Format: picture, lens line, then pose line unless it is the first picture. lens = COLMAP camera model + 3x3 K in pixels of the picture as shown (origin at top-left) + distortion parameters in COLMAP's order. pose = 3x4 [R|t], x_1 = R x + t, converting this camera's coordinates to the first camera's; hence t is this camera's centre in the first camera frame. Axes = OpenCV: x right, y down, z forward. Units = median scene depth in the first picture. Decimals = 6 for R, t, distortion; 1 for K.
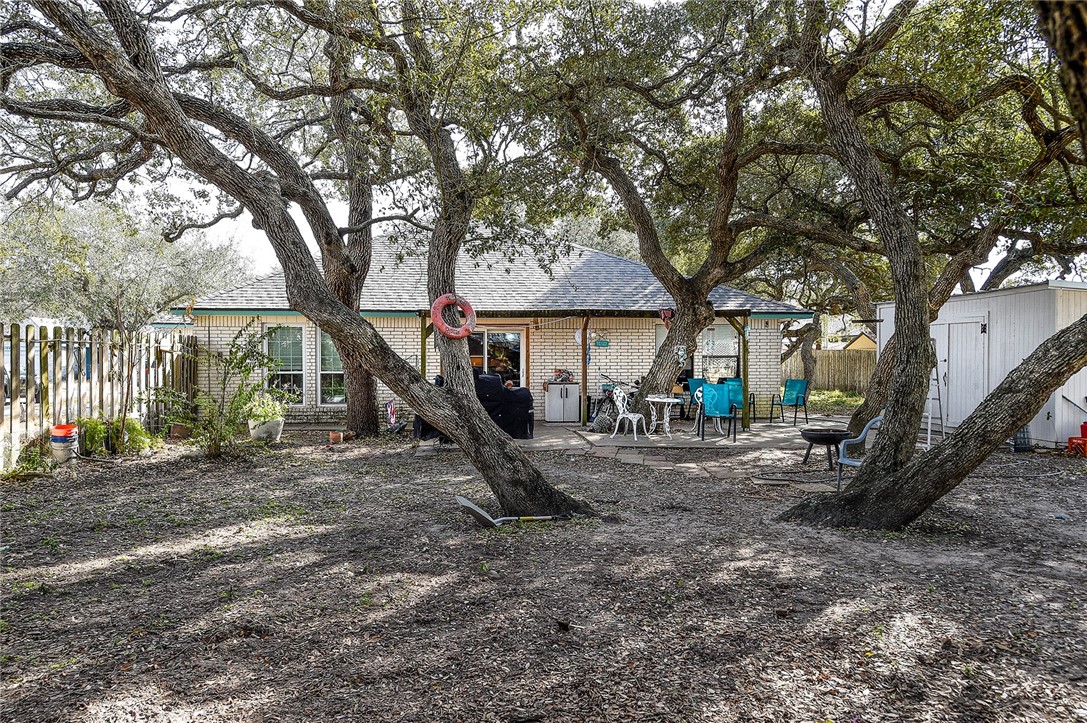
lens RADIAL K [[712.3, 0, 543.5], [0, 712.3, 361.5], [0, 0, 1]] dist [0.019043, -0.002811]
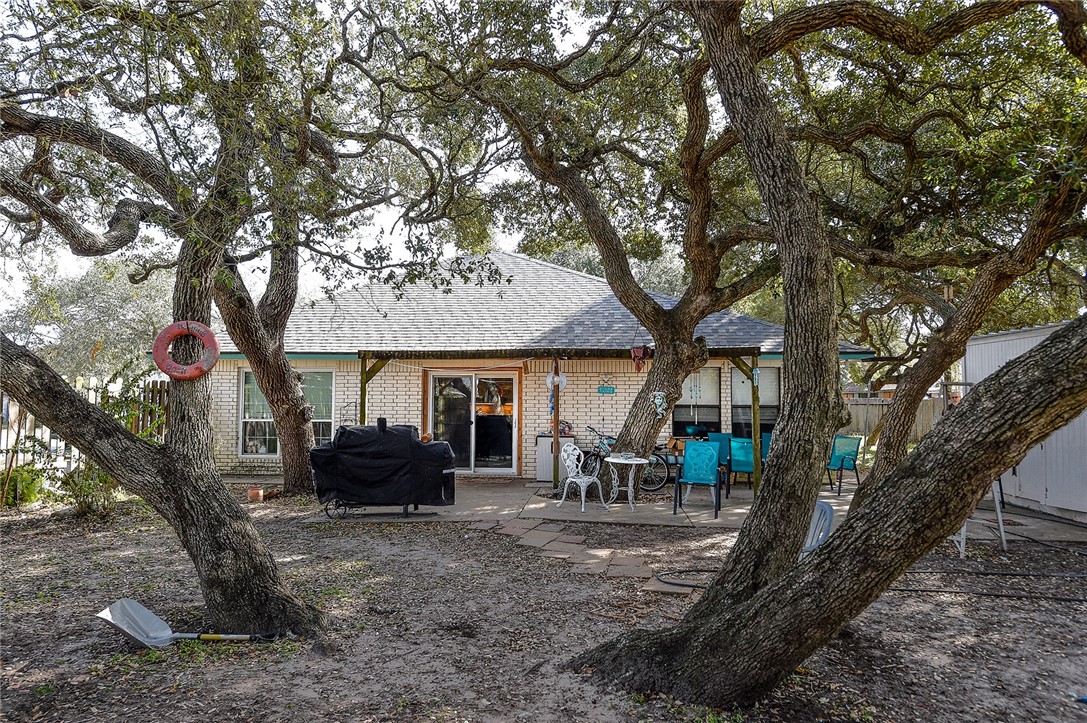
lens RADIAL K [[712.3, 0, 543.5], [0, 712.3, 361.5], [0, 0, 1]] dist [0.019043, -0.002811]
pose [[0.979485, -0.004810, -0.201460, 0.243410], [-0.008828, 0.997731, -0.066743, -0.002493], [0.201324, 0.067152, 0.977220, 0.201969]]
